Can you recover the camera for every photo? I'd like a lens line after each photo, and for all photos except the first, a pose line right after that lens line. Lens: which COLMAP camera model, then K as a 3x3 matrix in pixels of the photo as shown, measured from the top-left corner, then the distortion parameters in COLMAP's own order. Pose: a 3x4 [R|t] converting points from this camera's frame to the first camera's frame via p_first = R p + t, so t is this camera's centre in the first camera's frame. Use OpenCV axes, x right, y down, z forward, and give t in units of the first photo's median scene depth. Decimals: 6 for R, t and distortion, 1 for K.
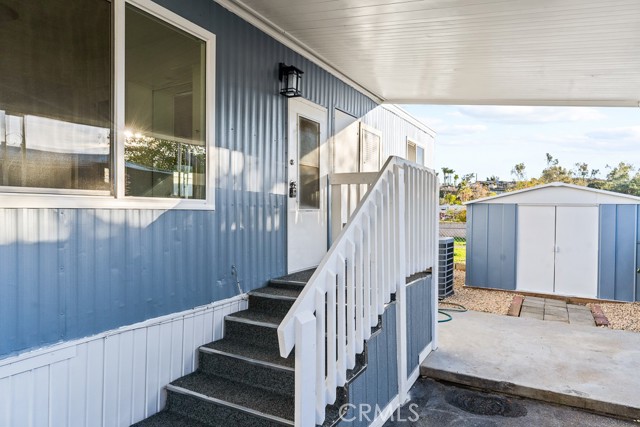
lens RADIAL K [[396.0, 0, 320.0], [0, 396.0, 213.5], [0, 0, 1]] dist [-0.004666, -0.001809]
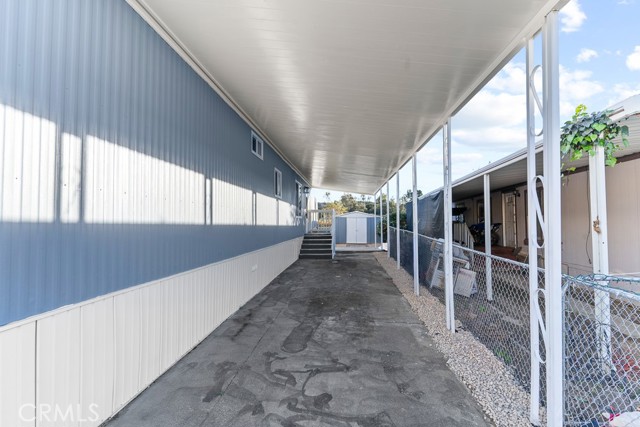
lens RADIAL K [[313.8, 0, 320.0], [0, 313.8, 213.5], [0, 0, 1]] dist [-0.001787, -0.000079]
pose [[0.899465, 0.020947, 0.436490, -0.071256], [-0.007177, 0.999424, -0.033173, 0.002278], [-0.436933, 0.026705, 0.899097, -0.106503]]
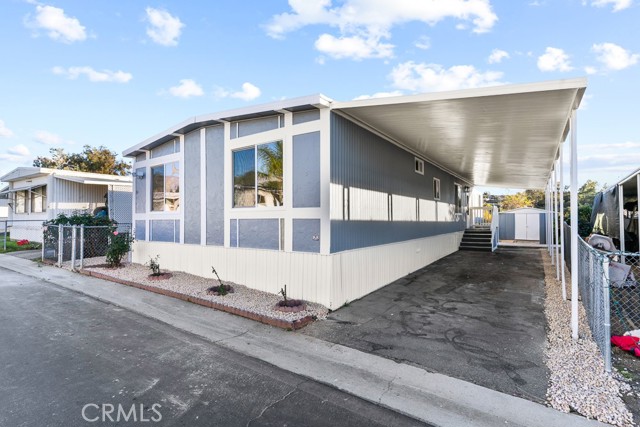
lens RADIAL K [[313.8, 0, 320.0], [0, 313.8, 213.5], [0, 0, 1]] dist [-0.001787, -0.000079]
pose [[0.997844, 0.004816, -0.065455, -0.079542], [-0.005850, 0.999861, -0.015624, 0.001903], [0.065371, 0.015973, 0.997733, -0.143867]]
